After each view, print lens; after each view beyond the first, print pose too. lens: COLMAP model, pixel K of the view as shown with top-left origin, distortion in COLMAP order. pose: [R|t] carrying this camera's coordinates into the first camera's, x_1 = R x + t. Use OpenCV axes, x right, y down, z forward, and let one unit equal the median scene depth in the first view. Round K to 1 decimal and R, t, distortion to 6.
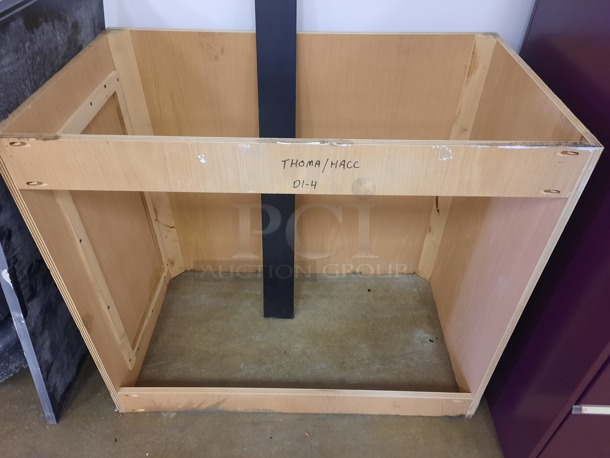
lens RADIAL K [[454.8, 0, 301.4], [0, 454.8, 225.1], [0, 0, 1]] dist [0.045454, -0.030834]
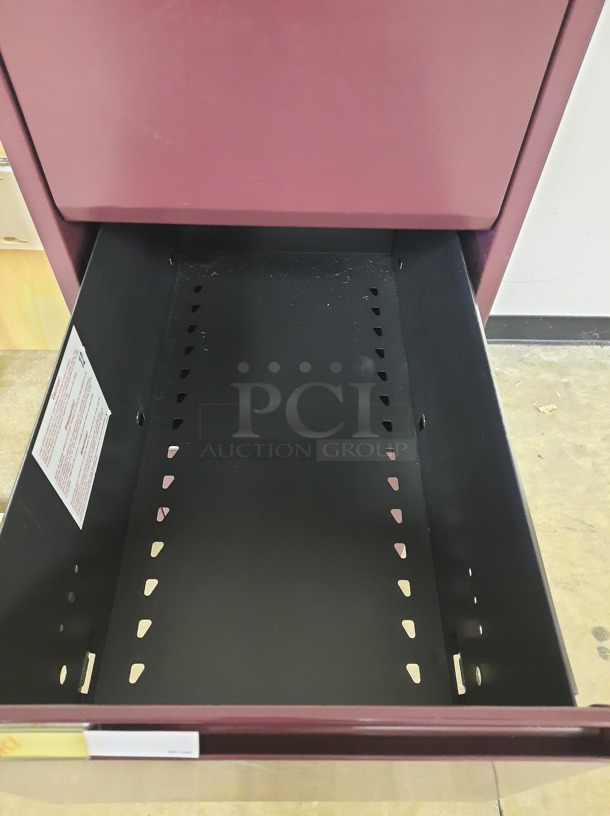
lens RADIAL K [[608.4, 0, 312.5], [0, 608.4, 413.1], [0, 0, 1]] dist [0.045454, -0.030834]
pose [[0.999464, -0.010158, 0.031122, 0.586220], [0.002670, 0.972769, 0.231759, -0.022731], [-0.032629, -0.231552, 0.972275, 0.061658]]
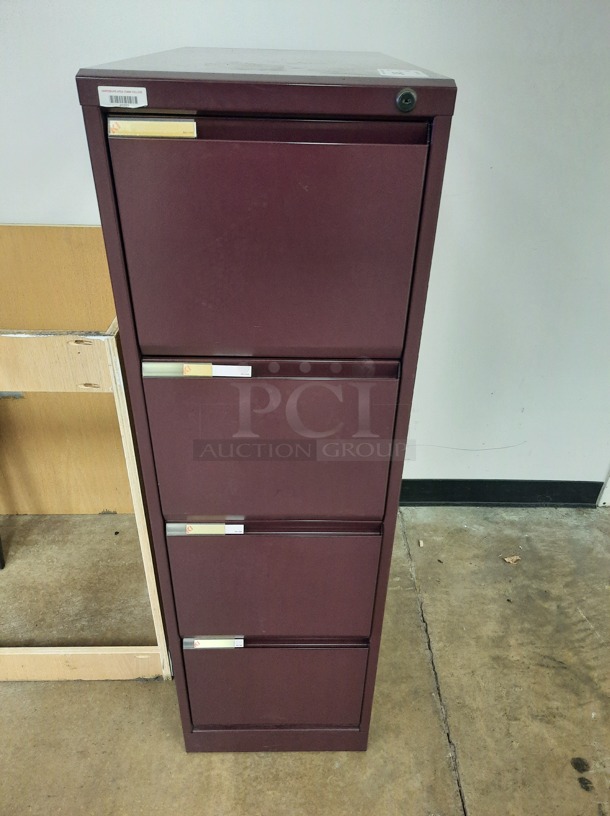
lens RADIAL K [[608.4, 0, 310.3], [0, 608.4, 414.5], [0, 0, 1]] dist [0.045454, -0.030834]
pose [[0.999209, -0.008105, 0.038925, 0.590476], [0.012496, 0.993412, -0.113918, 0.081837], [-0.037745, 0.114314, 0.992727, -0.143650]]
